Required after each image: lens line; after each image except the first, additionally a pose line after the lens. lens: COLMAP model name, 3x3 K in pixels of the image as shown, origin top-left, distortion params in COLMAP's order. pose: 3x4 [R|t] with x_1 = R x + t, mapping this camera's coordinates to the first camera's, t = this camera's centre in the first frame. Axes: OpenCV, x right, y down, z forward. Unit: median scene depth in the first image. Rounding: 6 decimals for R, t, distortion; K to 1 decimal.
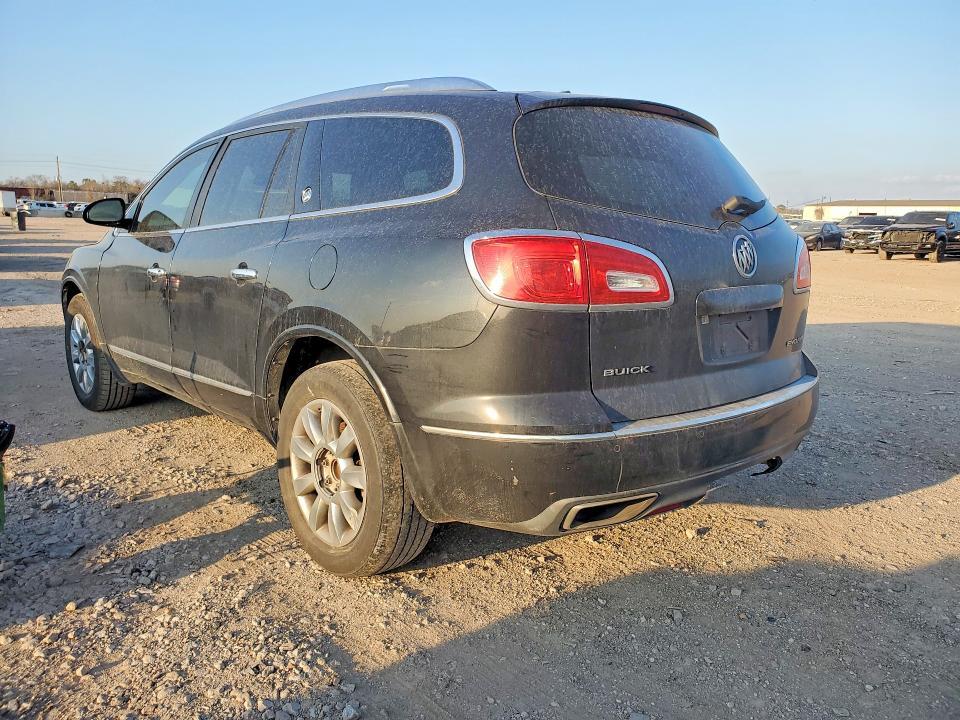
lens RADIAL K [[677.3, 0, 475.7], [0, 677.3, 359.3], [0, 0, 1]] dist [0.006212, -0.000225]
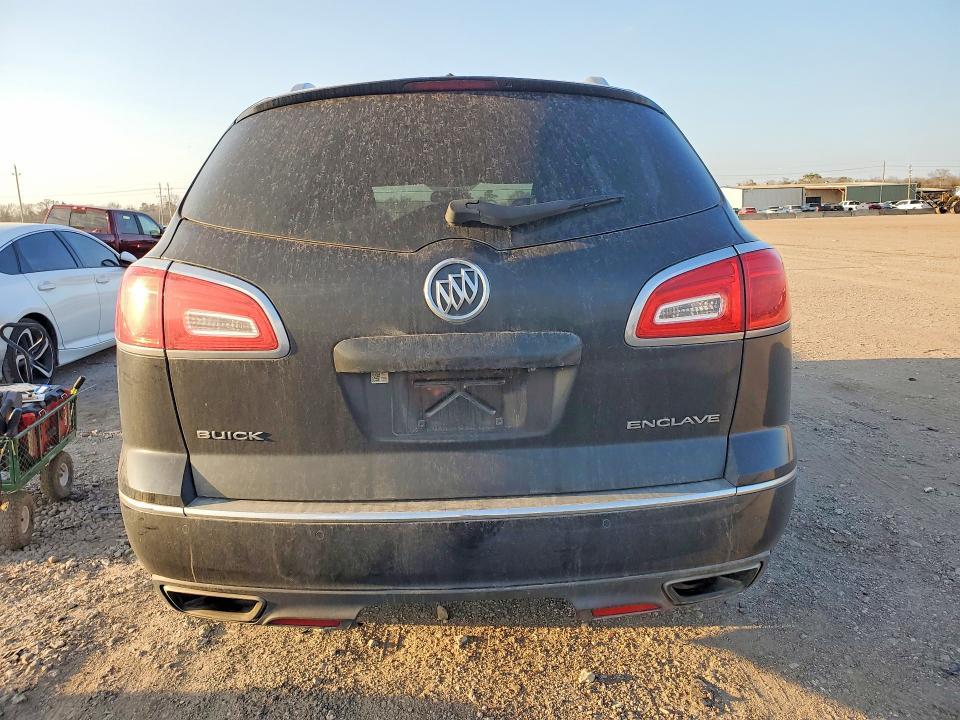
lens RADIAL K [[677.3, 0, 475.7], [0, 677.3, 359.3], [0, 0, 1]] dist [0.006212, -0.000225]
pose [[0.813491, 0.079984, -0.576051, 0.890682], [-0.077006, 0.996590, 0.029629, -0.114864], [0.576457, 0.020256, 0.816876, 0.506595]]
